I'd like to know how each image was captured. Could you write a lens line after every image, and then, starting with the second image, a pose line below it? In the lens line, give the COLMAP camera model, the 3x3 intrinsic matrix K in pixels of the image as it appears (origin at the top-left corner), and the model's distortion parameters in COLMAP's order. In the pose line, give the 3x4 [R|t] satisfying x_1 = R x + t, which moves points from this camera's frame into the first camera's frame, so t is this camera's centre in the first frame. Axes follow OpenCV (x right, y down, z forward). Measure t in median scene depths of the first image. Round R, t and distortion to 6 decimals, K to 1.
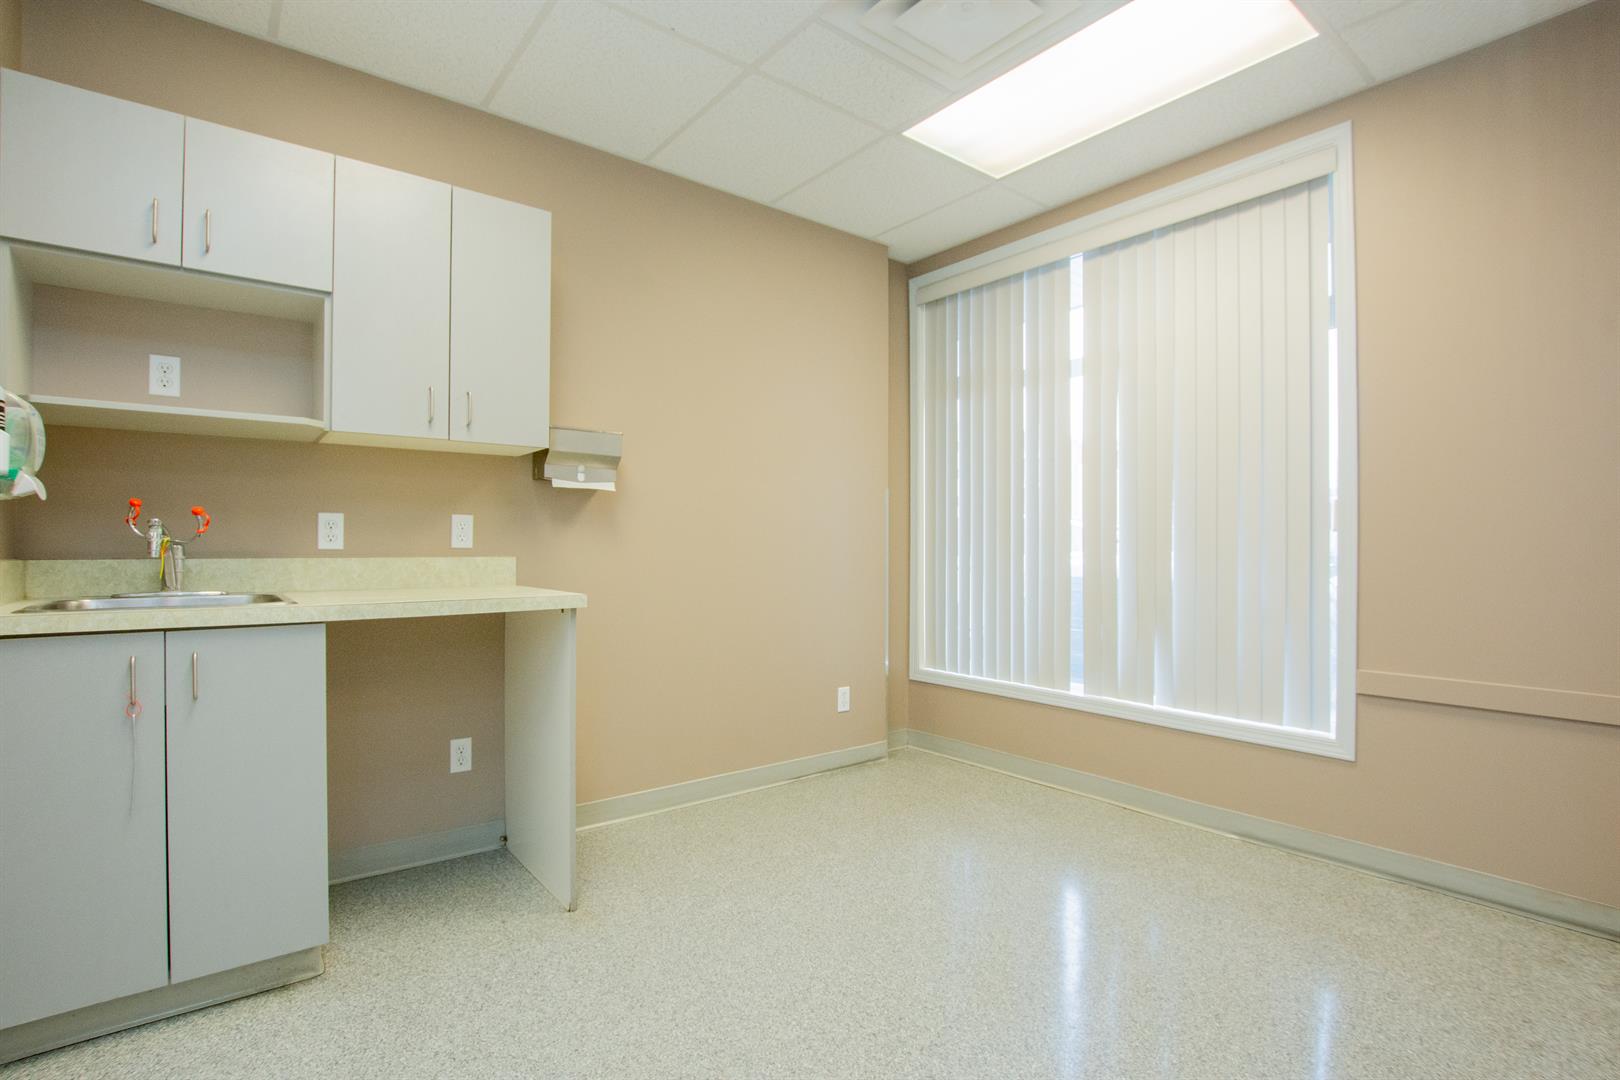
lens RADIAL K [[783.3, 0, 810.0], [0, 783.3, 540.0], [0, 0, 1]] dist [0.003449, 0.000467]
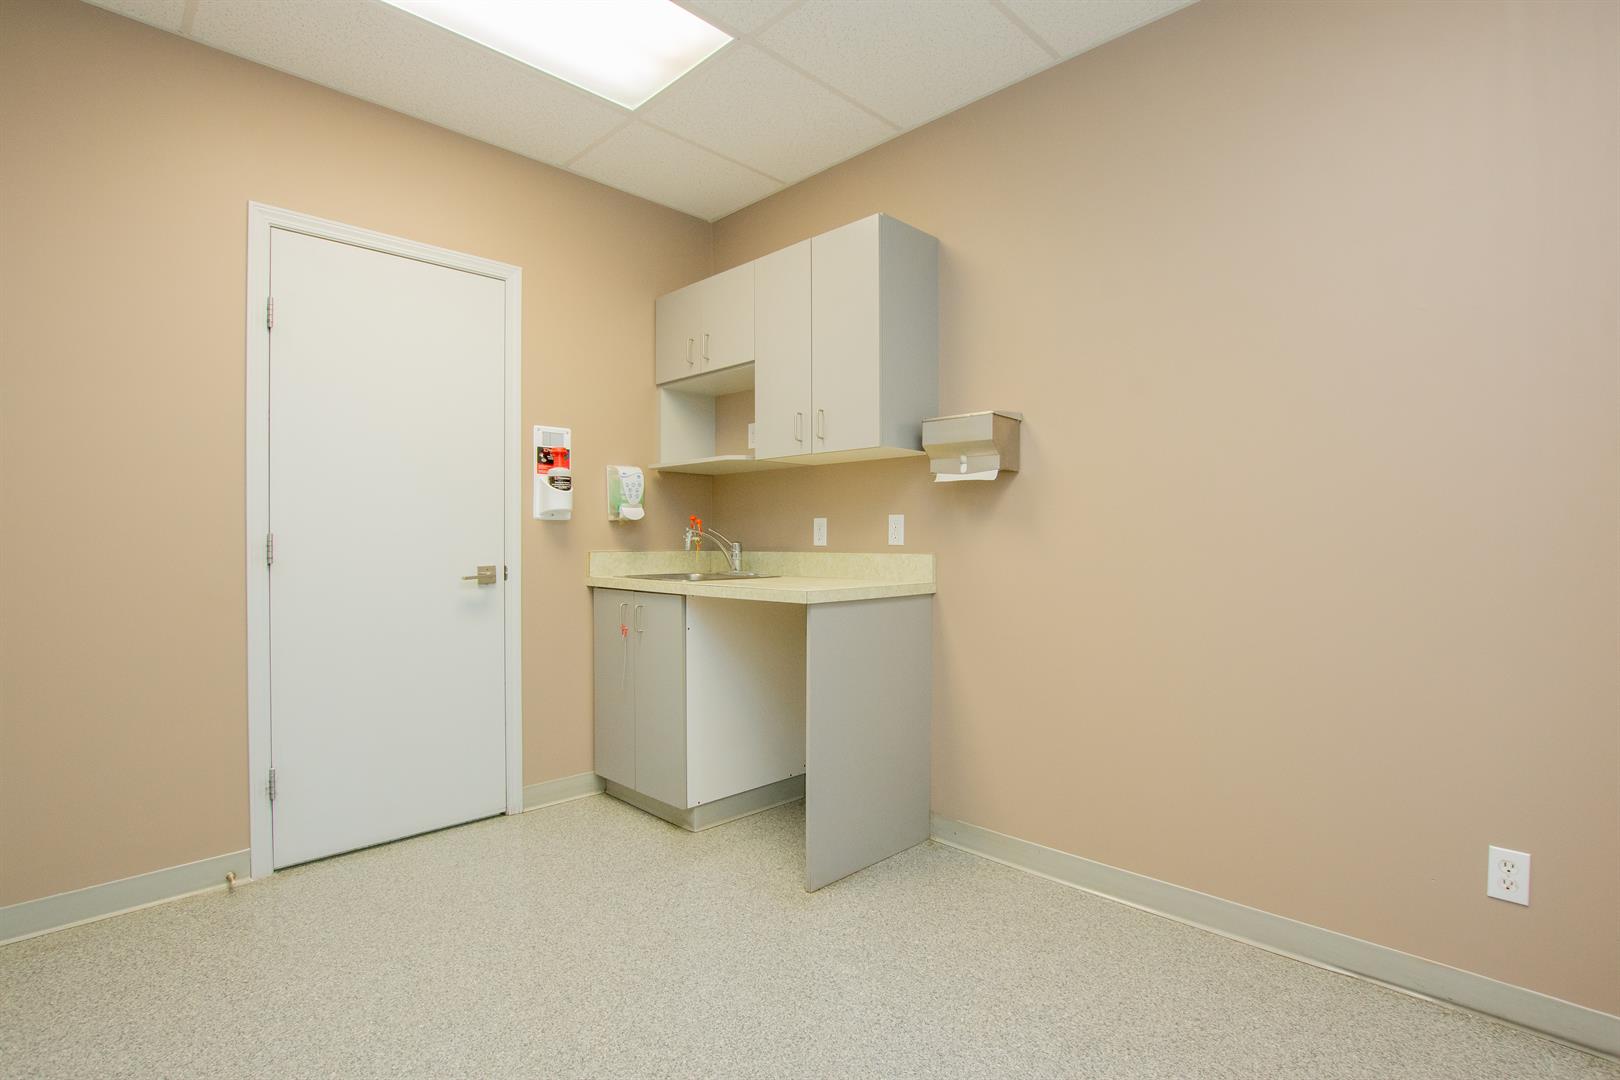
lens RADIAL K [[784.1, 0, 804.8], [0, 784.1, 544.6], [0, 0, 1]] dist [-0.027061, 0.000782]
pose [[0.114977, 0.003596, -0.993362, 0.605402], [0.004623, 0.999981, 0.004155, 0.003948], [0.993357, -0.005070, 0.114958, 0.727316]]
